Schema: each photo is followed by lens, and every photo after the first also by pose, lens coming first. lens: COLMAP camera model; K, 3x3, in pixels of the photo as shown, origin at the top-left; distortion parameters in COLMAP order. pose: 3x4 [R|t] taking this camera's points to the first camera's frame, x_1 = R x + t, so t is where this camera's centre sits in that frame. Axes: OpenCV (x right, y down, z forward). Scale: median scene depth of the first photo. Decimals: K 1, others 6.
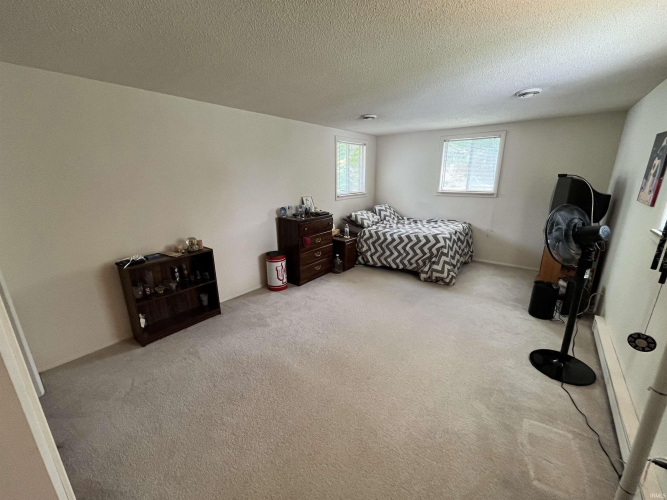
lens RADIAL K [[272.7, 0, 332.1], [0, 272.7, 251.3], [0, 0, 1]] dist [-0.002478, -0.000421]
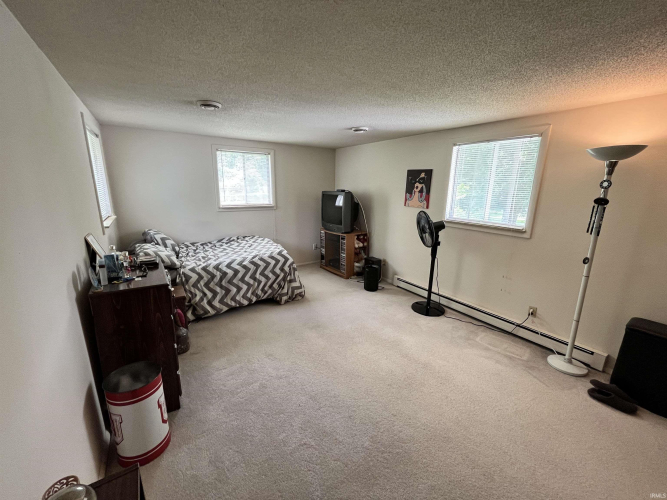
lens RADIAL K [[272.7, 0, 332.1], [0, 272.7, 251.3], [0, 0, 1]] dist [-0.002478, -0.000421]
pose [[0.302932, -0.205532, 0.930585, -0.411671], [0.239126, 0.961622, 0.134544, -0.139259], [-0.922524, 0.181769, 0.340454, 0.484263]]
